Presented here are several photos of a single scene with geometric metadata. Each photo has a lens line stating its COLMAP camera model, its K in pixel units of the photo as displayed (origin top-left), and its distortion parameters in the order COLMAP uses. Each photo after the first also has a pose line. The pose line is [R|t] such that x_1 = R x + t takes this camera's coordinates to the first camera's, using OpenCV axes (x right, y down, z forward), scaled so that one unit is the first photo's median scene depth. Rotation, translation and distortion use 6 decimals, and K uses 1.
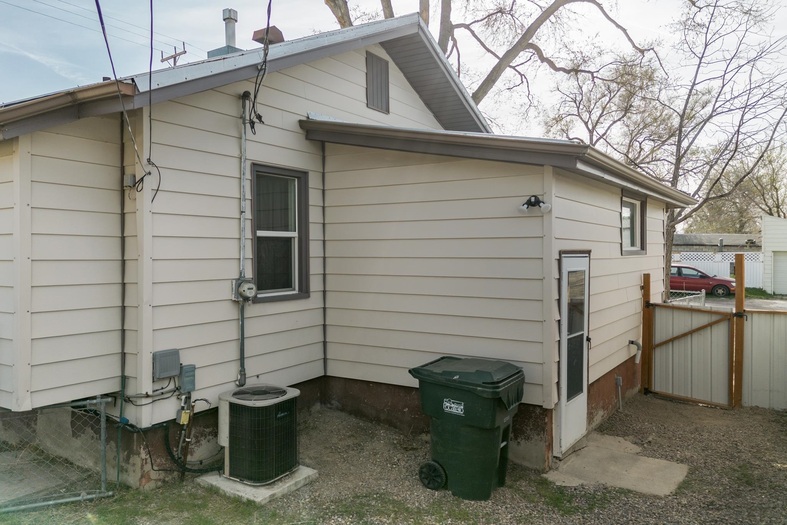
lens RADIAL K [[579.4, 0, 394.7], [0, 579.4, 238.2], [0, 0, 1]] dist [0.057252, -0.007024]
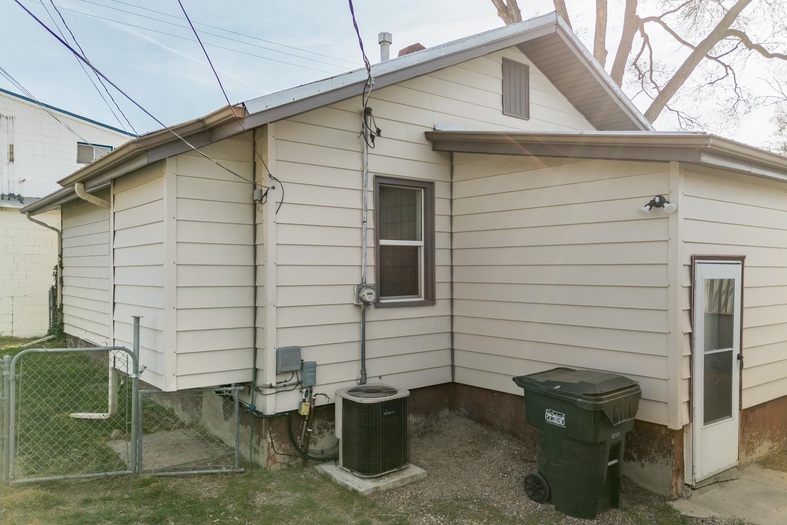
lens RADIAL K [[585.3, 0, 430.3], [0, 585.3, 258.1], [0, 0, 1]] dist [0.059490, -0.007246]
pose [[0.958169, -0.007116, -0.286116, 0.161600], [0.008256, 0.999962, 0.002777, 0.019576], [0.286085, -0.005023, 0.958191, 0.010941]]
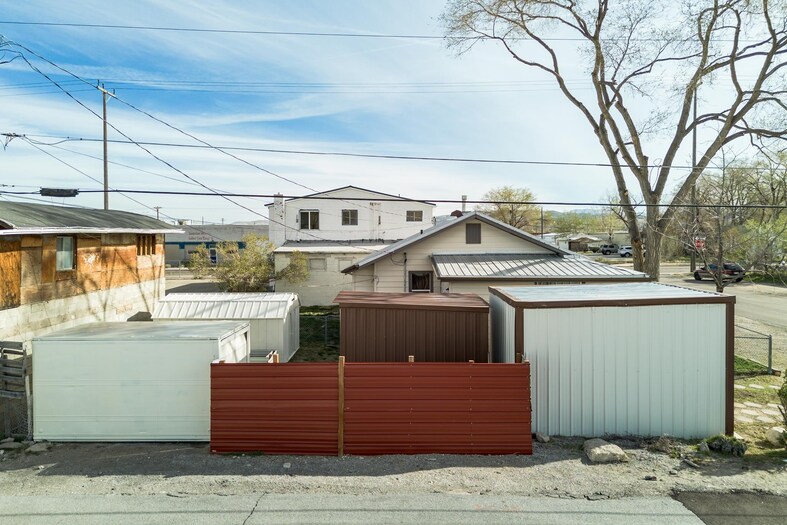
lens RADIAL K [[624.4, 0, 393.4], [0, 624.4, 252.9], [0, 0, 1]] dist [0.134739, -0.134256]
pose [[0.534994, 0.024390, -0.844504, 3.121951], [0.014783, 0.999160, 0.038222, -0.413215], [0.844727, -0.032932, 0.534184, -1.207209]]
